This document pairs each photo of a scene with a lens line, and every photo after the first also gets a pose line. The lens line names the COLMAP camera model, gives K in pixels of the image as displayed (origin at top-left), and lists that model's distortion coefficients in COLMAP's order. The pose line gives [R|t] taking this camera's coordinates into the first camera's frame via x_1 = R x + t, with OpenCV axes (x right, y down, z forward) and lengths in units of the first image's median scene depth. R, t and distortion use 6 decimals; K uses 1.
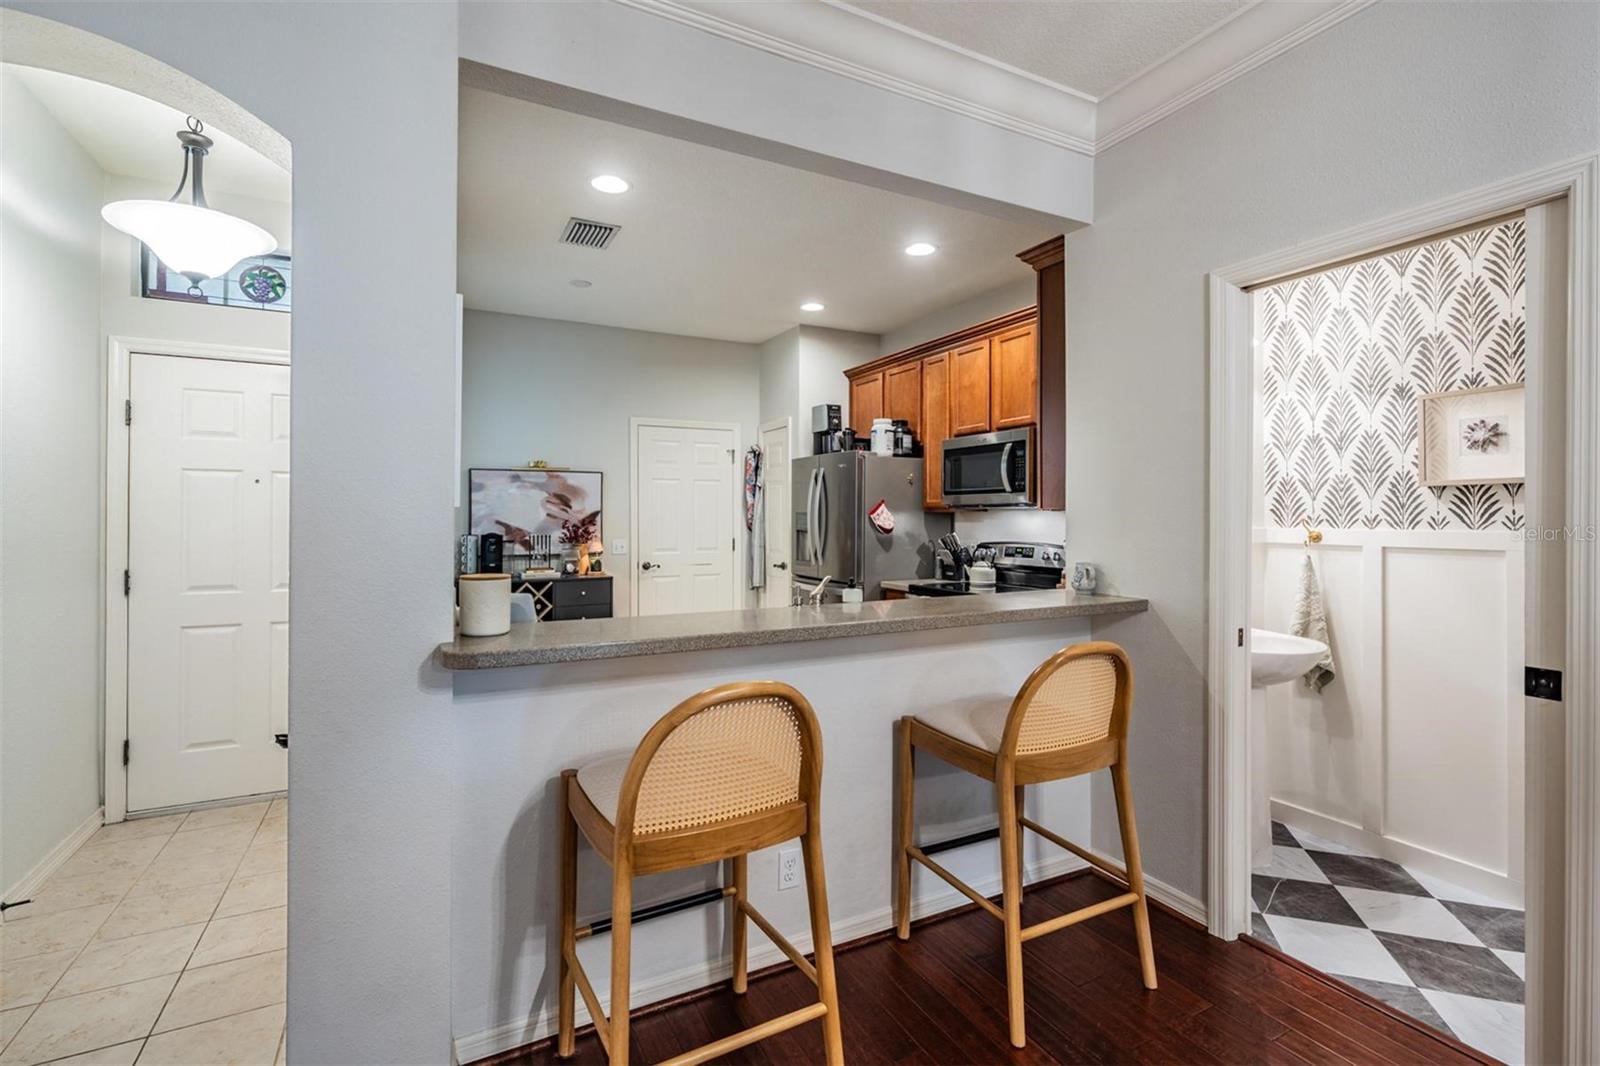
lens RADIAL K [[735.1, 0, 808.8], [0, 735.1, 518.8], [0, 0, 1]] dist [0.005785, -0.002136]
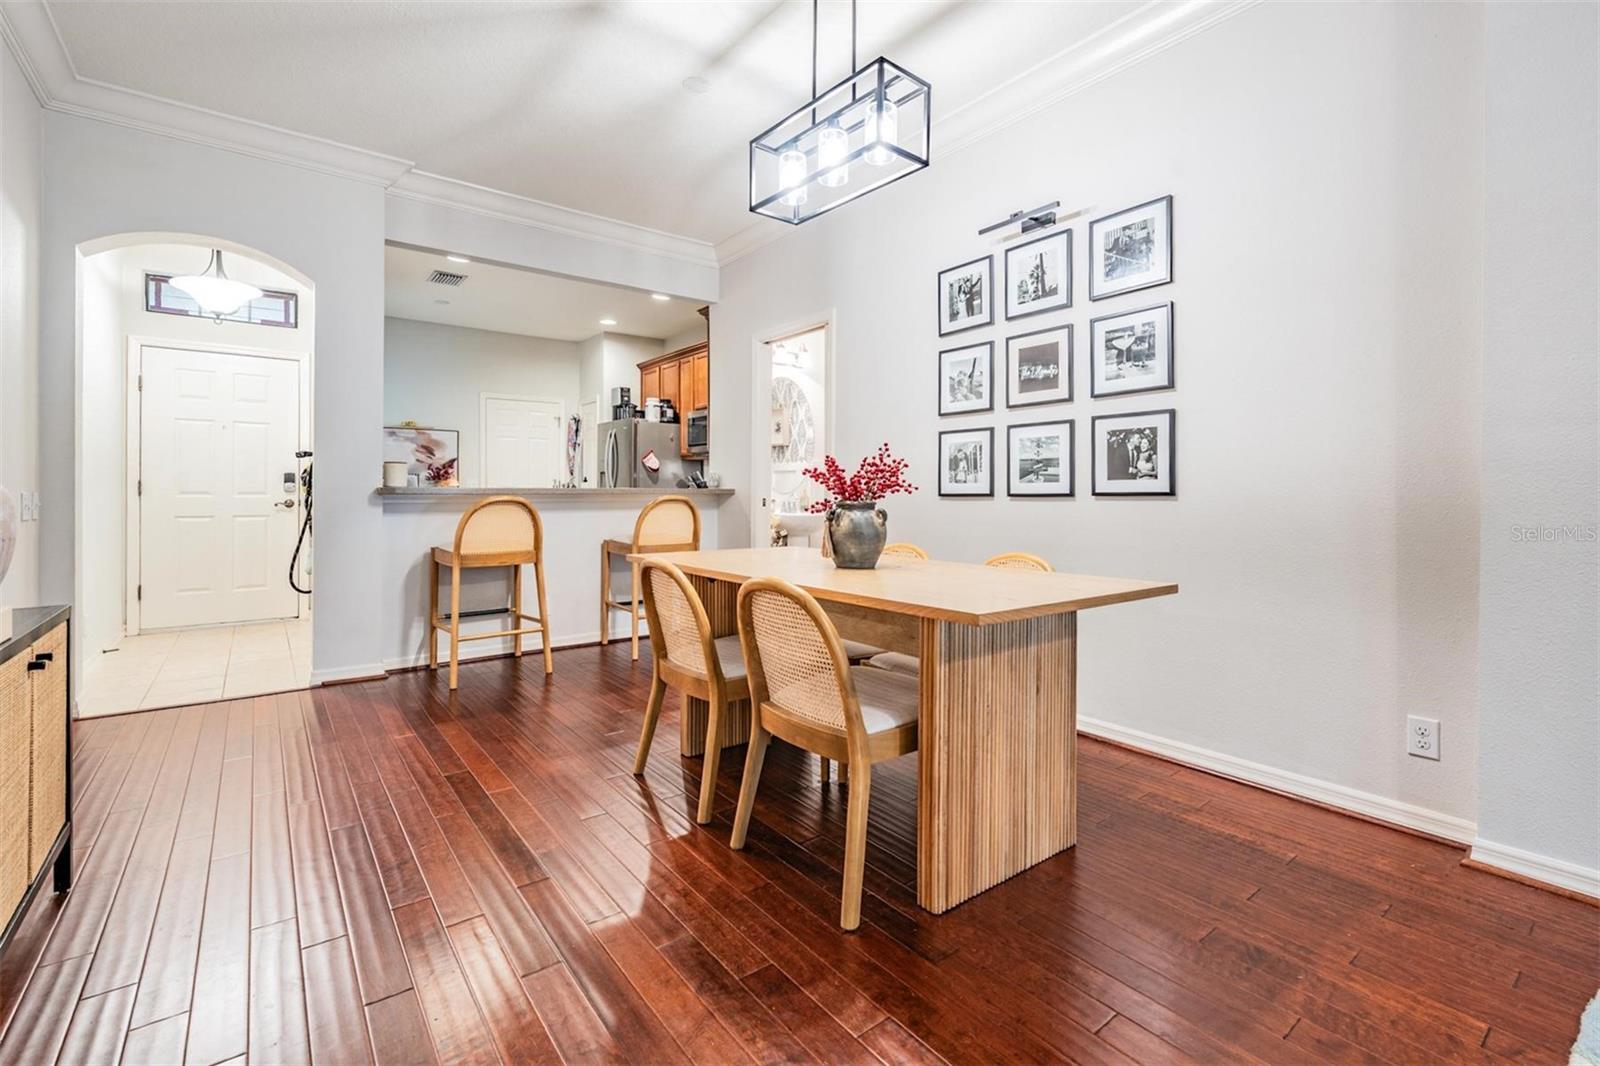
lens RADIAL K [[698.7, 0, 811.1], [0, 698.7, 497.7], [0, 0, 1]] dist [0.001449, -0.001642]
pose [[0.983587, -0.000699, 0.180431, 0.160665], [-0.000711, 0.999970, 0.007747, 0.060828], [-0.180431, -0.007748, 0.983557, -0.497545]]
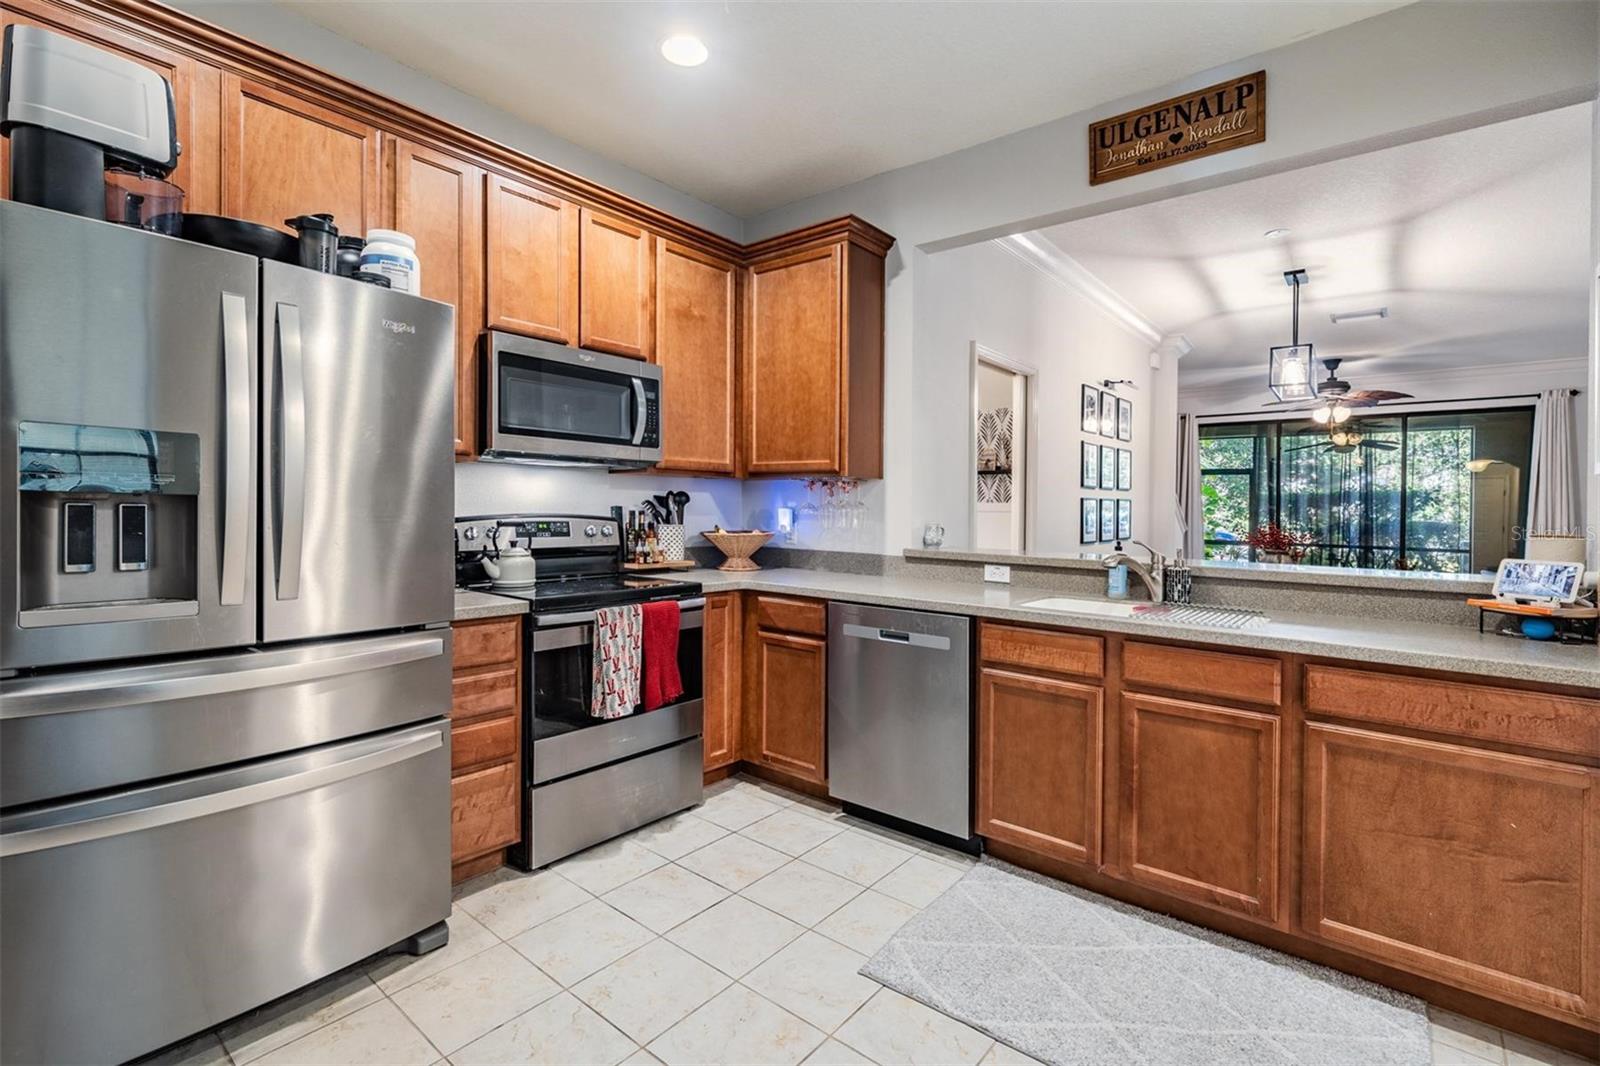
lens RADIAL K [[735.1, 0, 800.3], [0, 735.1, 509.7], [0, 0, 1]] dist [0.005785, -0.002136]
pose [[-0.389122, -0.013001, 0.921095, -0.389781], [-0.016536, 0.999838, 0.007127, 0.016877], [-0.921038, -0.012458, -0.389274, 0.945631]]
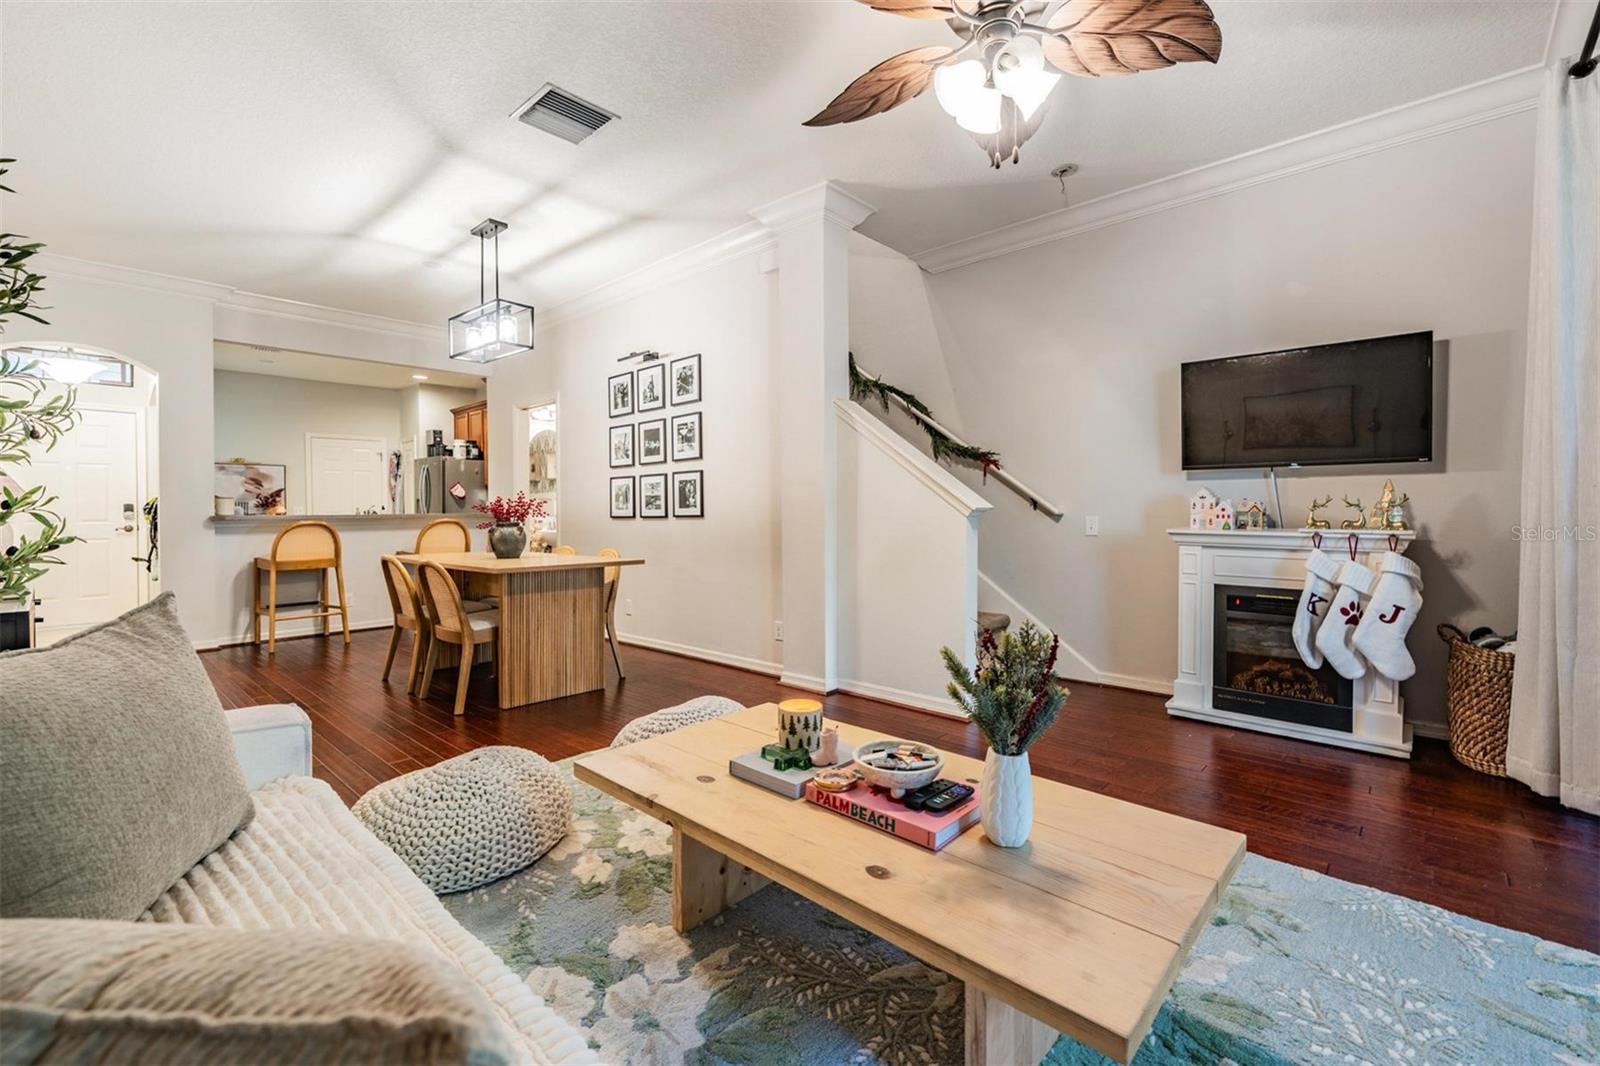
lens RADIAL K [[698.7, 0, 812.6], [0, 698.7, 520.5], [0, 0, 1]] dist [0.001449, -0.001642]
pose [[0.940997, -0.011742, 0.338211, 0.337712], [0.008186, 0.999895, 0.011941, 0.057449], [-0.338316, -0.008468, 0.940994, -0.982099]]
